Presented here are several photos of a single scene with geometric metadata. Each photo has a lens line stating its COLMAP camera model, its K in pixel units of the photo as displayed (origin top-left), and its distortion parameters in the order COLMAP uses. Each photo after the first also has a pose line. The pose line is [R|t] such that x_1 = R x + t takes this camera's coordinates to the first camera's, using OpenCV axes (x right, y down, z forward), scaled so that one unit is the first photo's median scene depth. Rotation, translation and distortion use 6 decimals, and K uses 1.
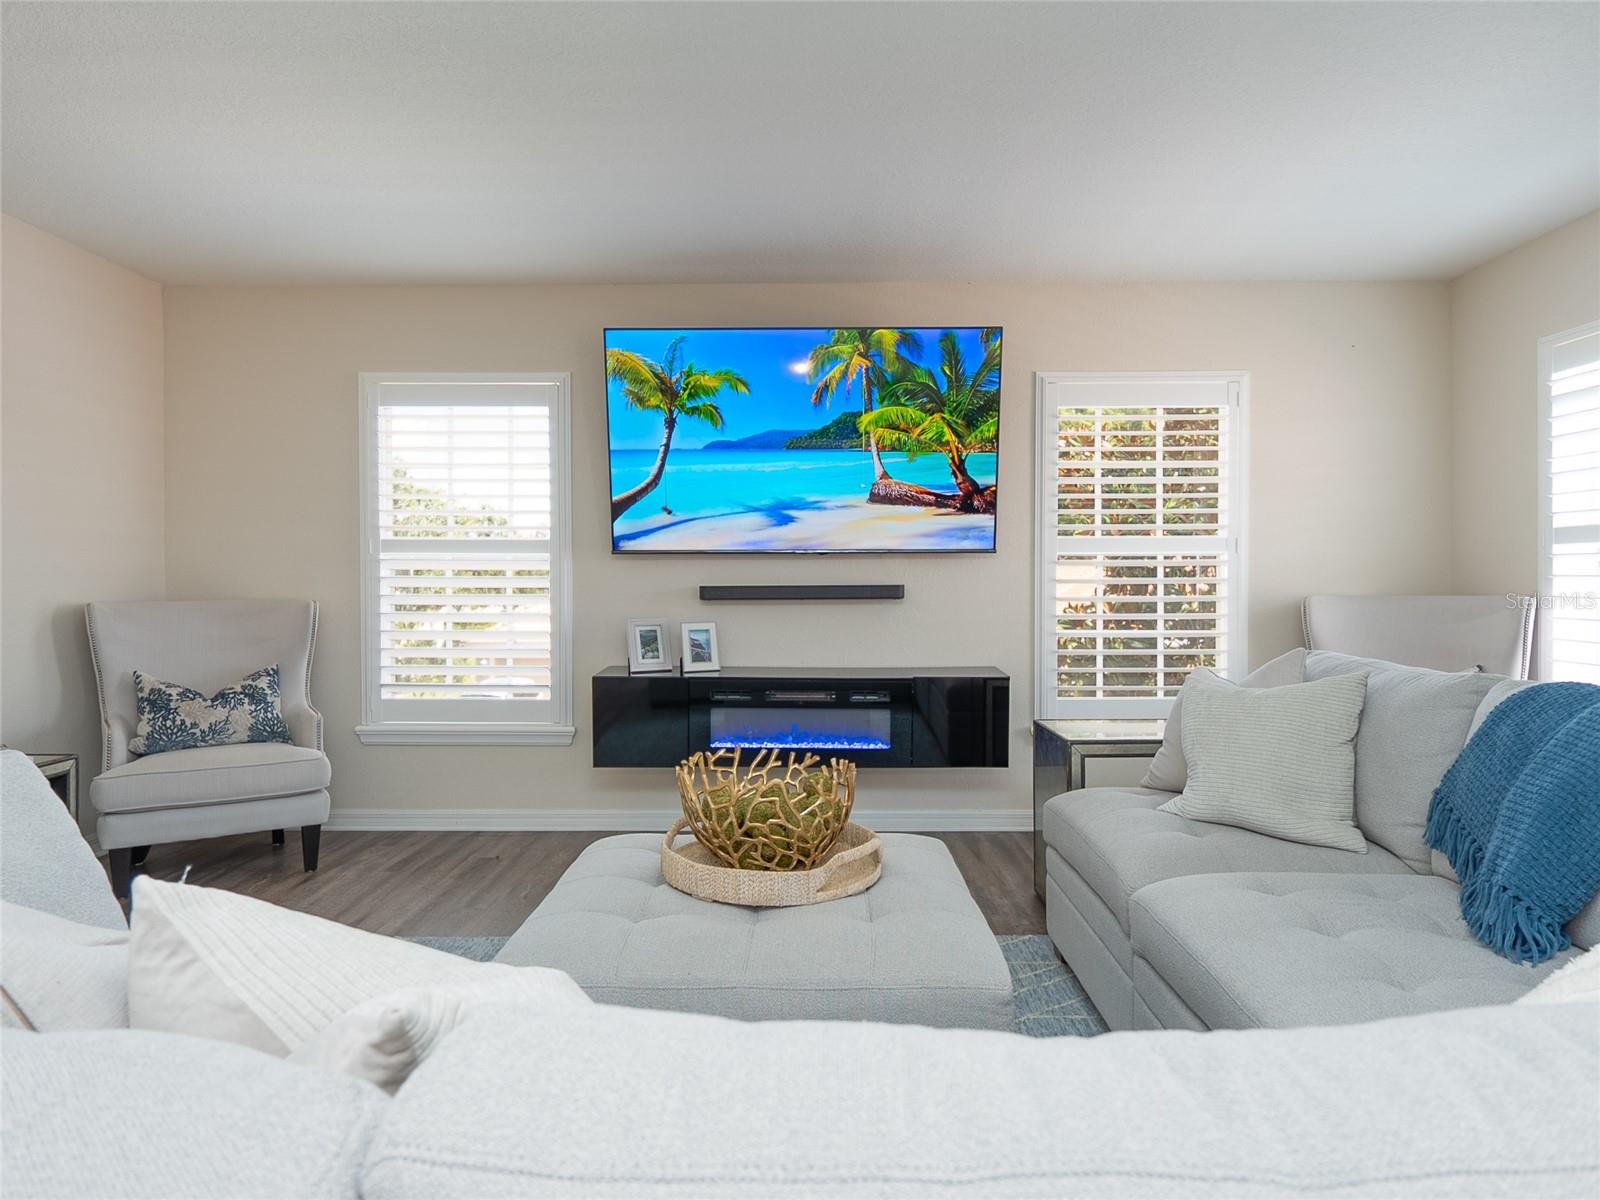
lens RADIAL K [[1028.6, 0, 803.3], [0, 1028.6, 605.7], [0, 0, 1]] dist [-0.005970, -0.002525]
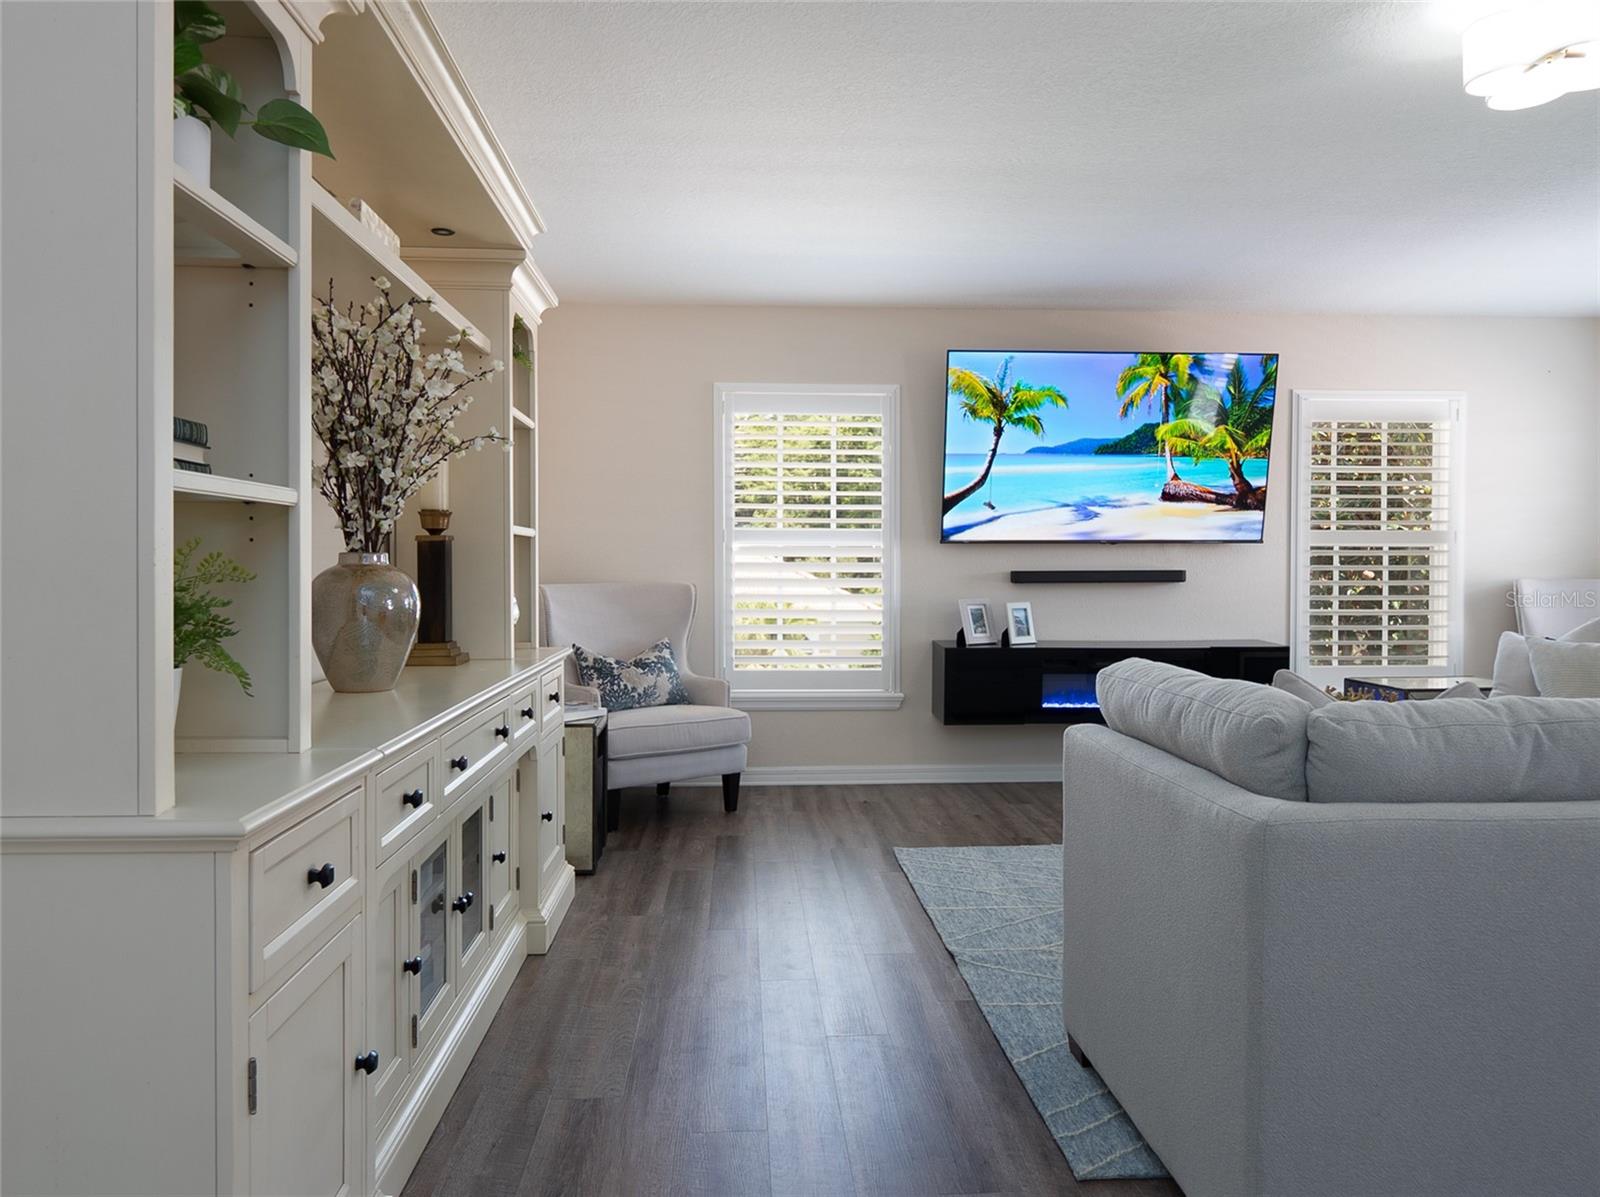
lens RADIAL K [[1109.4, 0, 791.8], [0, 1109.4, 607.8], [0, 0, 1]] dist [0.003167, -0.001727]
pose [[0.997496, -0.001217, 0.070708, -0.451422], [0.000706, 0.999973, 0.007248, 0.013398], [-0.070715, -0.007180, 0.997471, -0.239865]]
